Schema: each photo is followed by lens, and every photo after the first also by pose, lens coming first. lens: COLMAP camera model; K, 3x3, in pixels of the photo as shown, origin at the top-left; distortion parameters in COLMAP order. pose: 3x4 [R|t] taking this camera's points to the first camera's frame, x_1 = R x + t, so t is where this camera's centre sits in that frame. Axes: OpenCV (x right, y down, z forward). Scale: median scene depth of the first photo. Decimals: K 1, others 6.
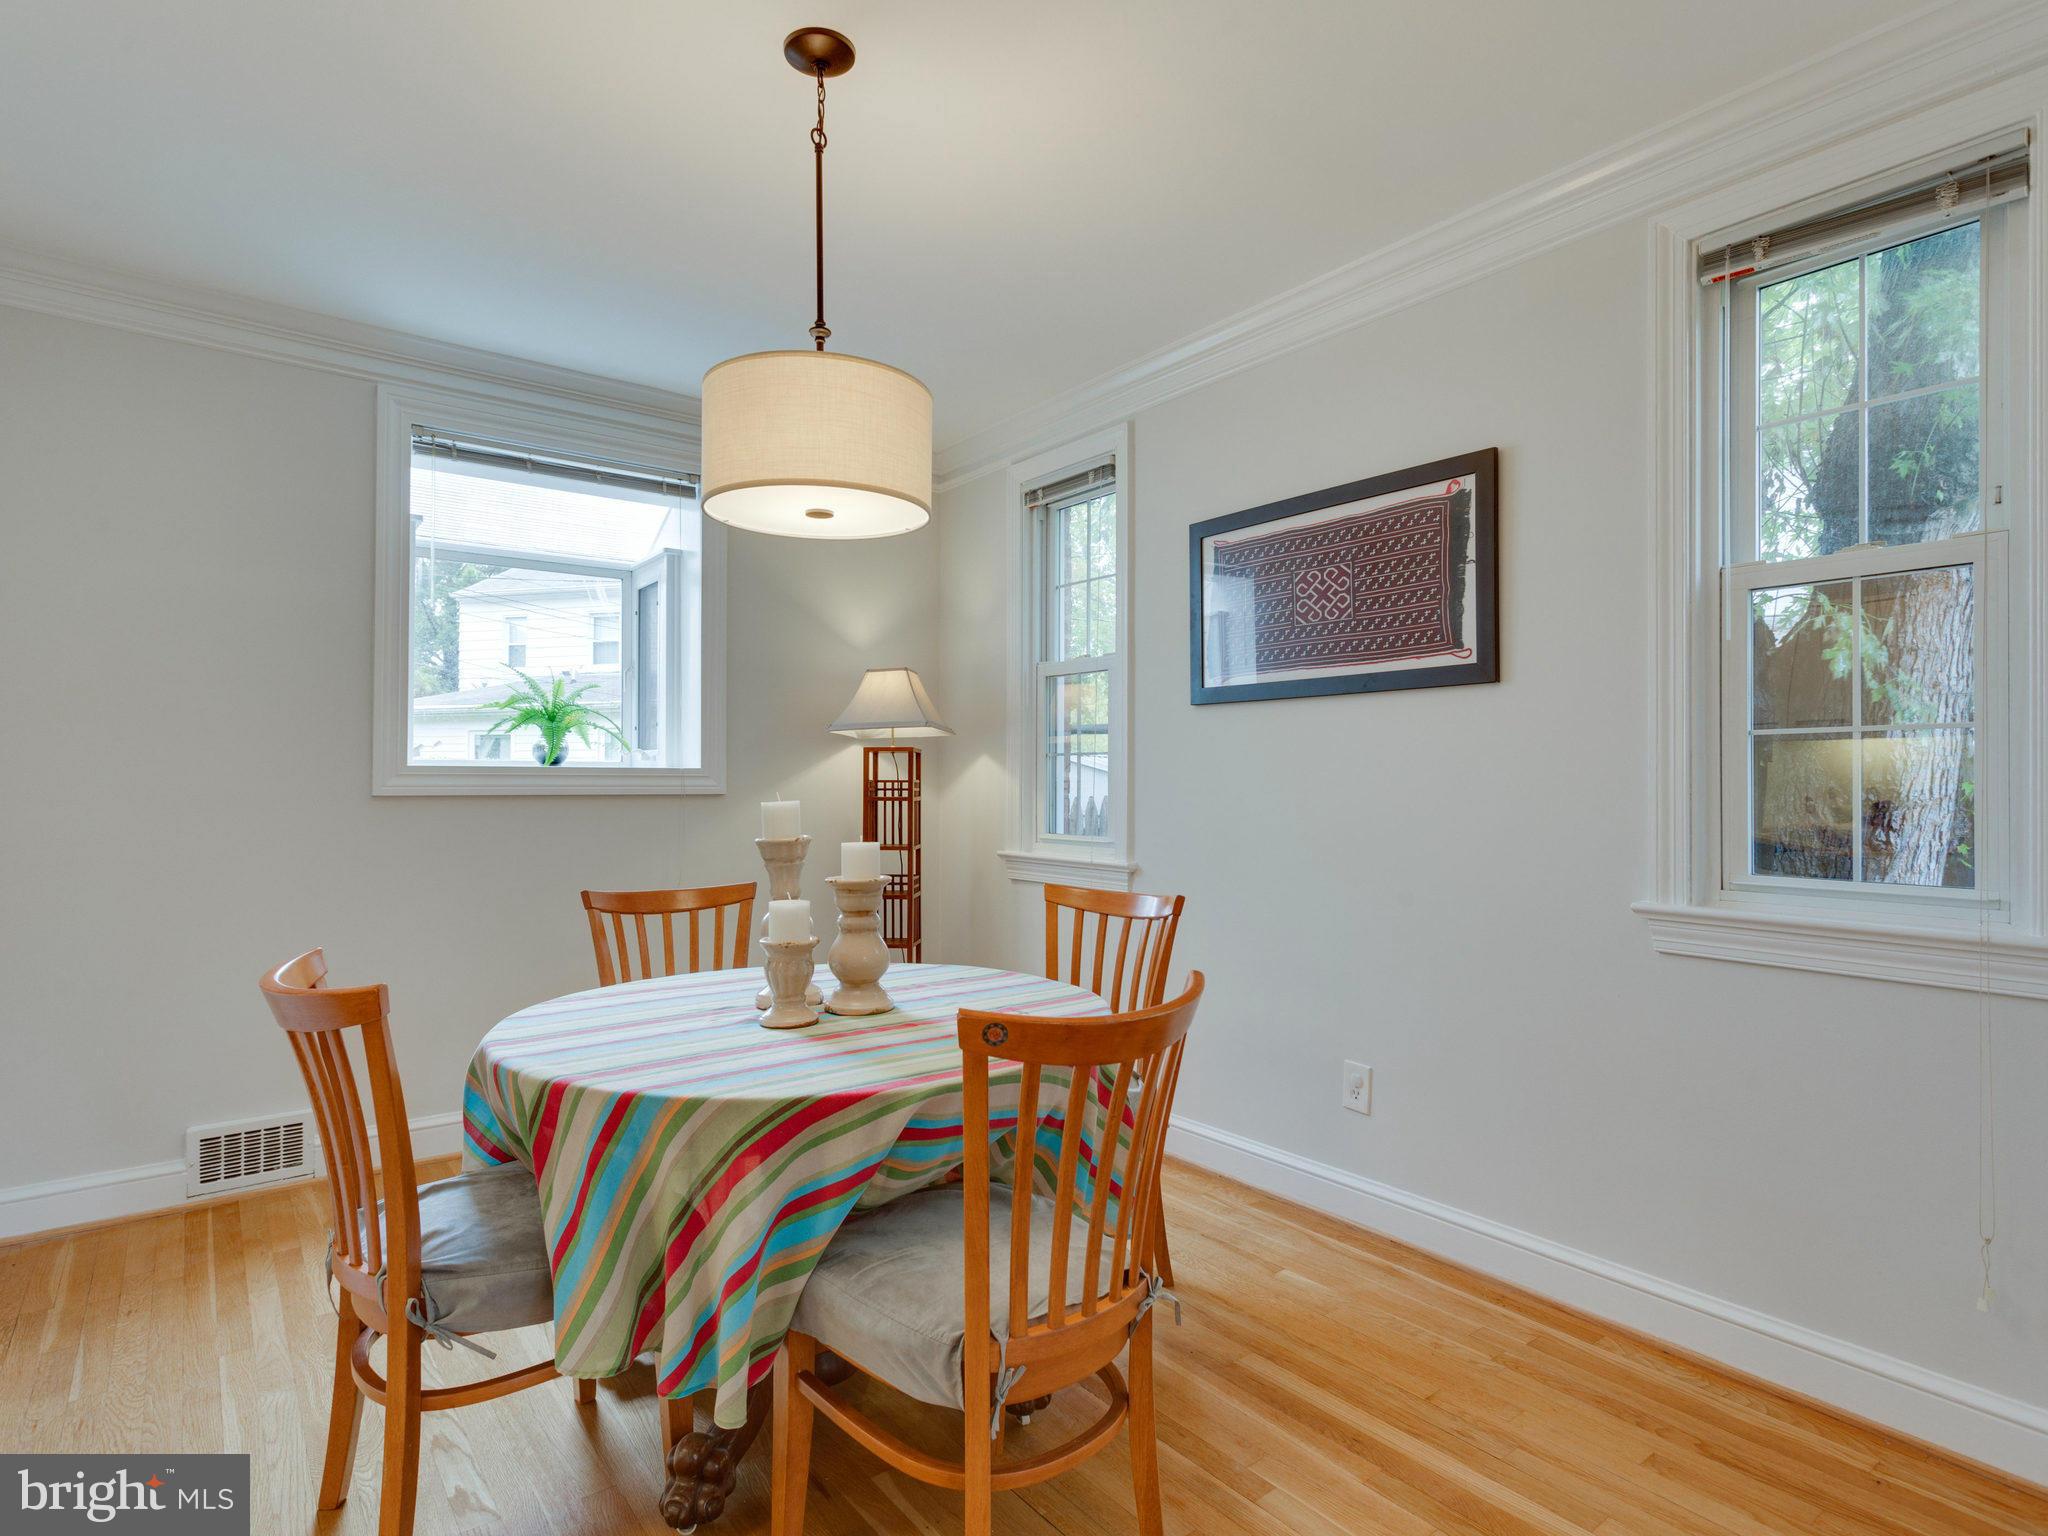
lens RADIAL K [[1095.7, 0, 1022.9], [0, 1095.7, 767.2], [0, 0, 1]] dist [-0.012230, 0.006655]
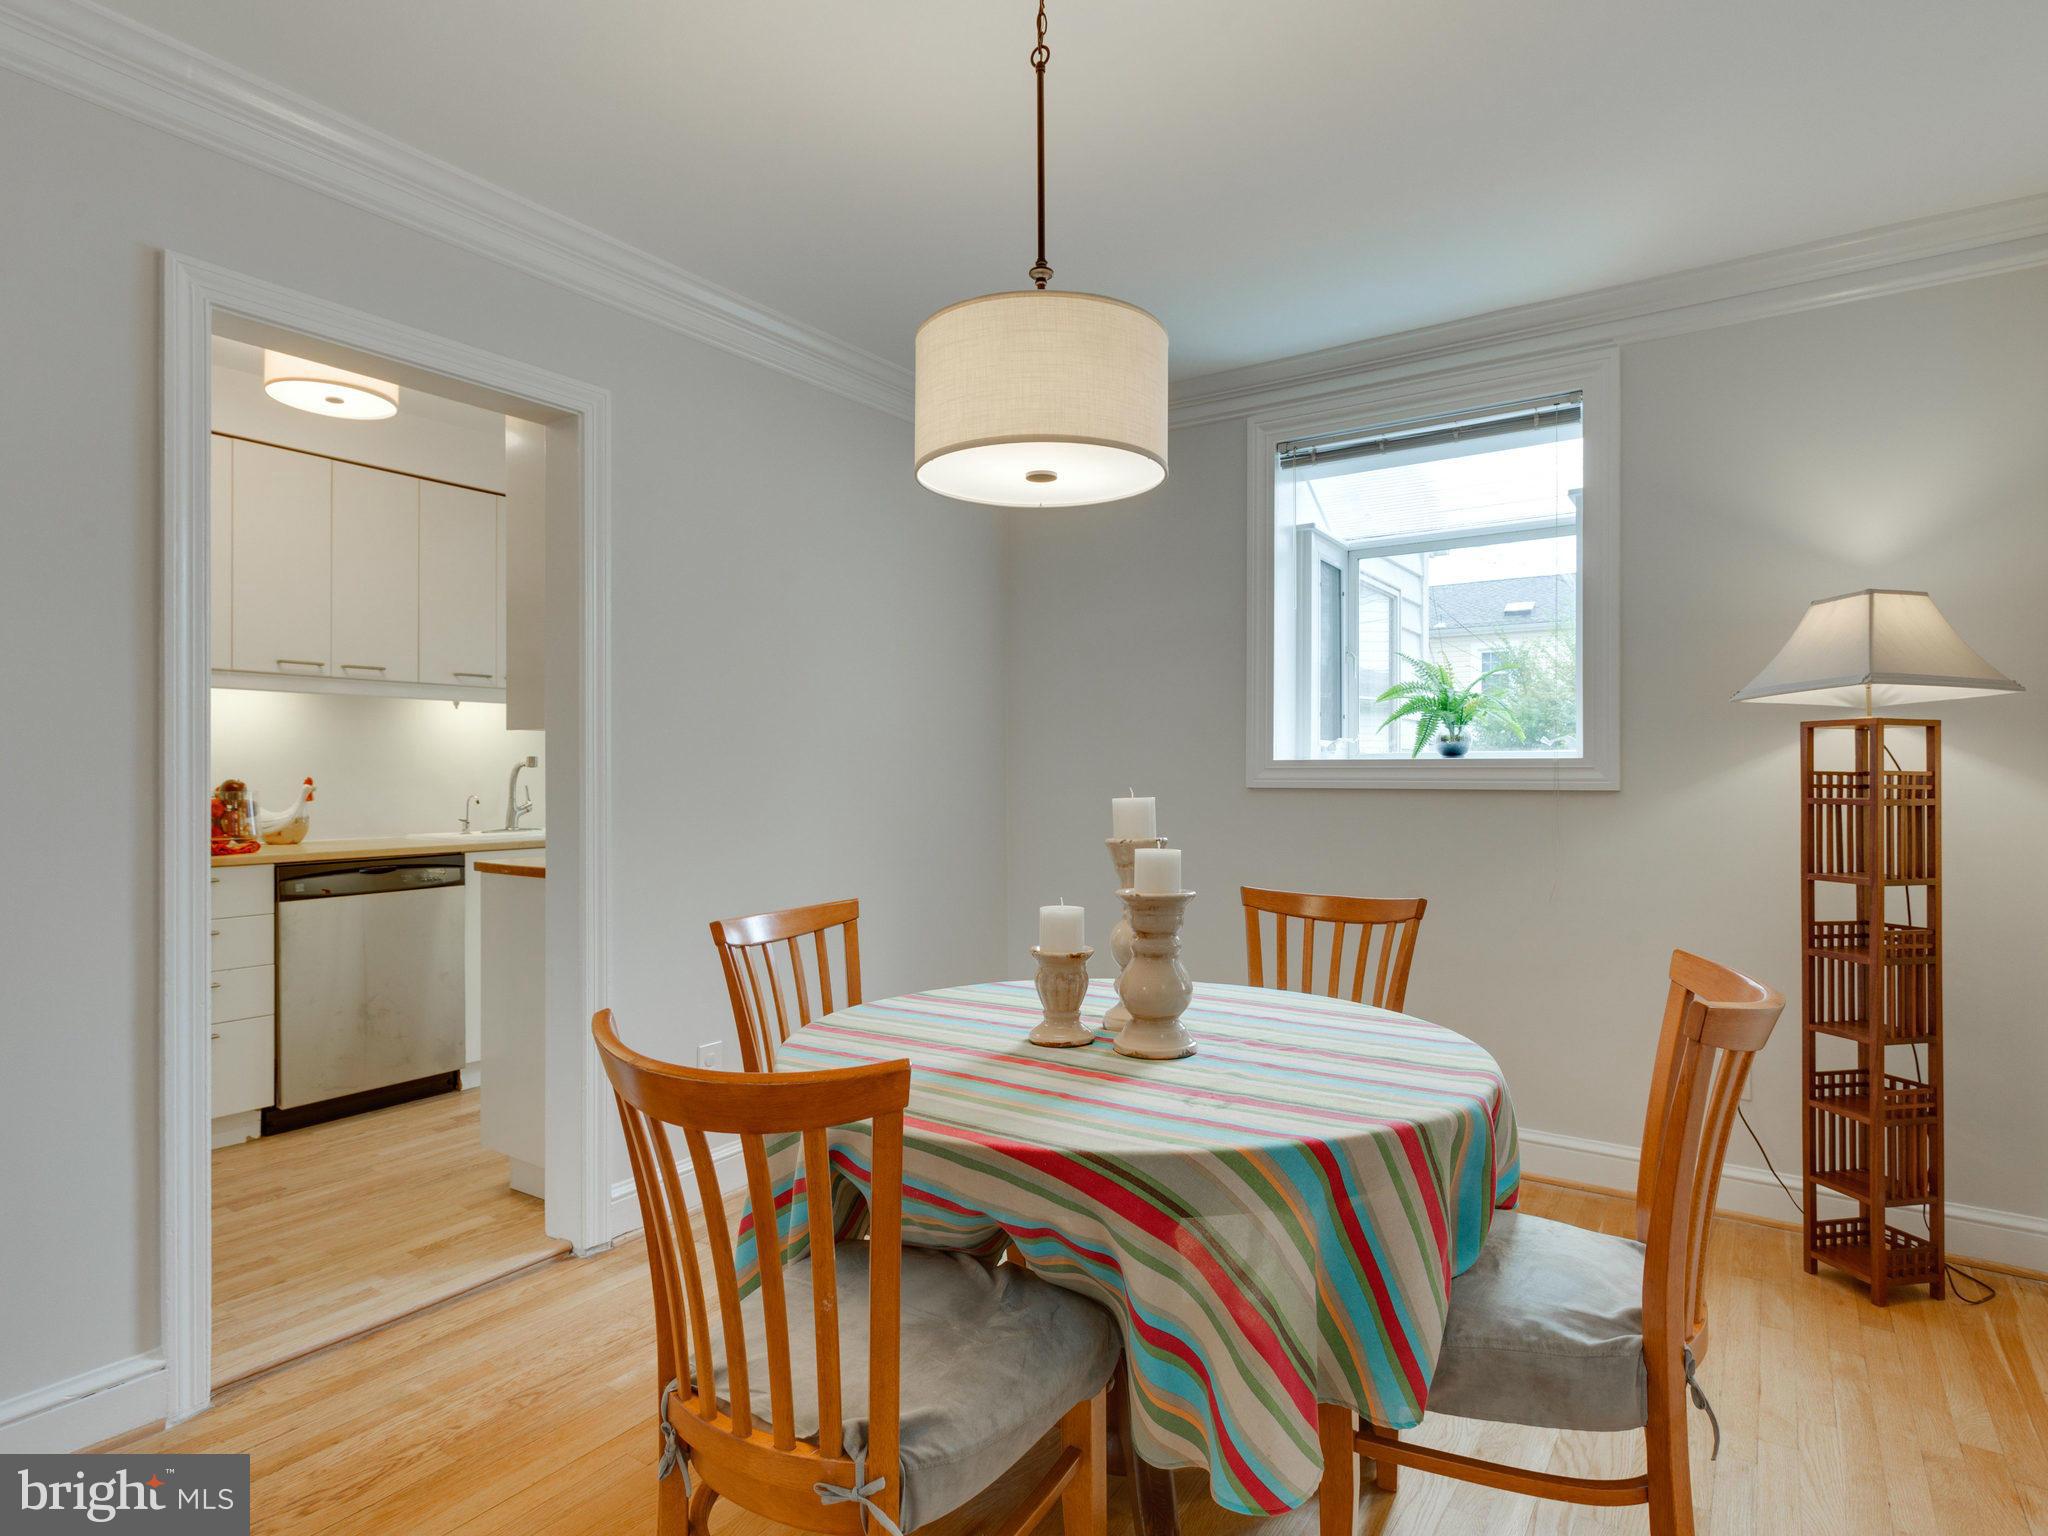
lens RADIAL K [[1095.7, 0, 1004.8], [0, 1095.7, 767.8], [0, 0, 1]] dist [-0.012230, 0.006655]
pose [[0.305318, -0.006521, -0.952228, 0.382527], [0.014158, 0.999897, -0.002308, 0.004737], [0.952145, -0.012777, 0.305379, 0.406423]]
